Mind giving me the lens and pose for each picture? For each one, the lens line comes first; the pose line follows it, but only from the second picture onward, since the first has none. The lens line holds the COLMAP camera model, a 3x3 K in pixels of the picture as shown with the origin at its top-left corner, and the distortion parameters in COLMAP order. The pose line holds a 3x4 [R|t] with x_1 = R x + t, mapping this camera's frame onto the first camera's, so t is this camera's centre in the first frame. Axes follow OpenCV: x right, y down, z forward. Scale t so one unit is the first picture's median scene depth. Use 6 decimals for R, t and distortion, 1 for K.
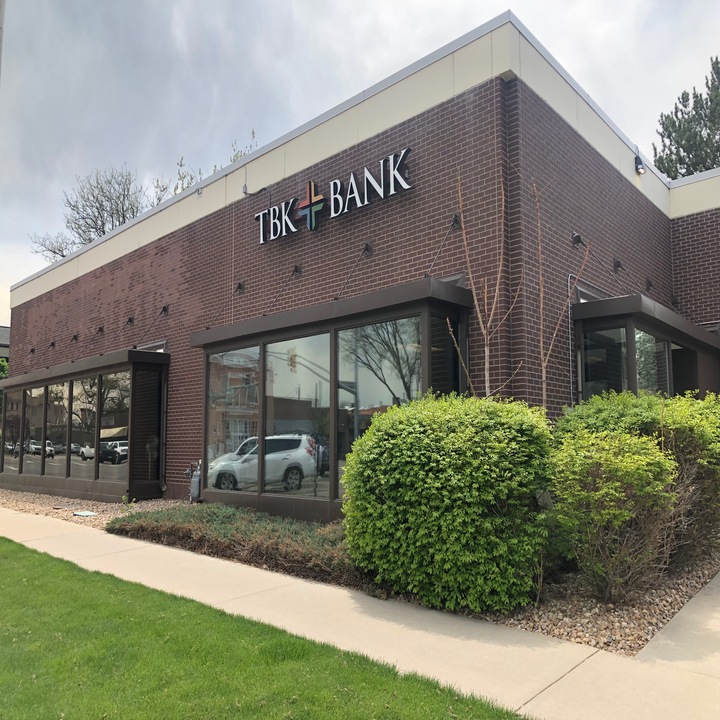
lens RADIAL K [[581.8, 0, 360.0], [0, 581.8, 360.0], [0, 0, 1]] dist [0.024619, -0.015847]
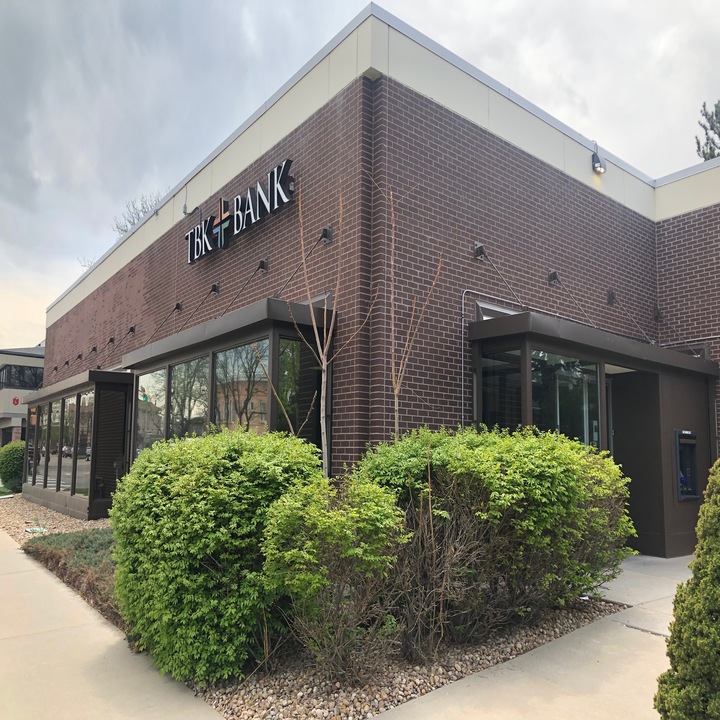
lens RADIAL K [[583.6, 0, 360.0], [0, 583.6, 366.1], [0, 0, 1]] dist [0.007646, 0.015188]
pose [[0.987564, -0.000365, -0.157216, 0.301695], [-0.001689, 0.999915, -0.012932, -0.015630], [0.157207, 0.013037, 0.987480, 0.081857]]
